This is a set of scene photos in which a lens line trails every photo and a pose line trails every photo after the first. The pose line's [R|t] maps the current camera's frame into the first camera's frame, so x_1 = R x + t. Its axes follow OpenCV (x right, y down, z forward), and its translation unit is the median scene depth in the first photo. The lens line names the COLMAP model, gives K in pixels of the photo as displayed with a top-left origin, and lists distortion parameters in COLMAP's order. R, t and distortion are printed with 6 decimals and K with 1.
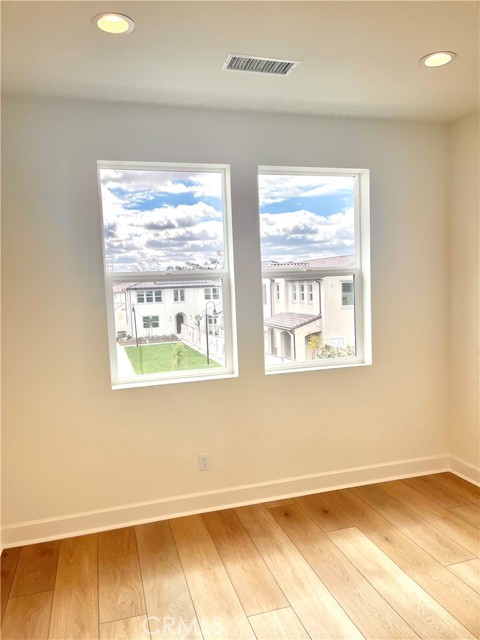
lens RADIAL K [[488.4, 0, 242.3], [0, 488.4, 322.6], [0, 0, 1]] dist [0.047925, -0.058802]
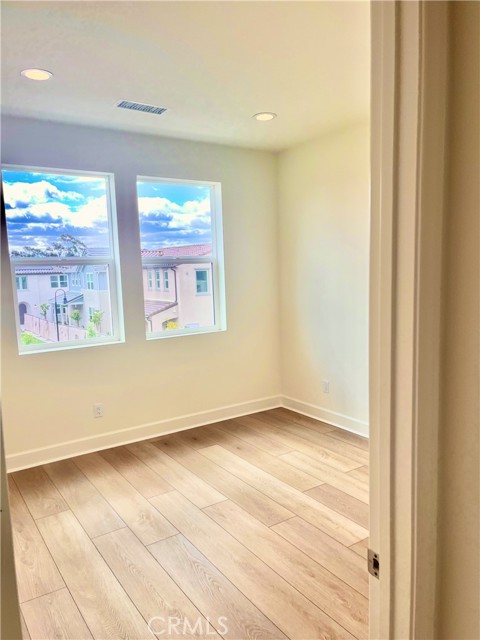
lens RADIAL K [[488.4, 0, 242.3], [0, 488.4, 322.6], [0, 0, 1]] dist [0.047925, -0.058802]
pose [[0.957160, -0.024808, 0.288496, -0.079794], [0.017529, 0.999460, 0.027786, 0.029047], [-0.289030, -0.021539, 0.957078, -0.293825]]
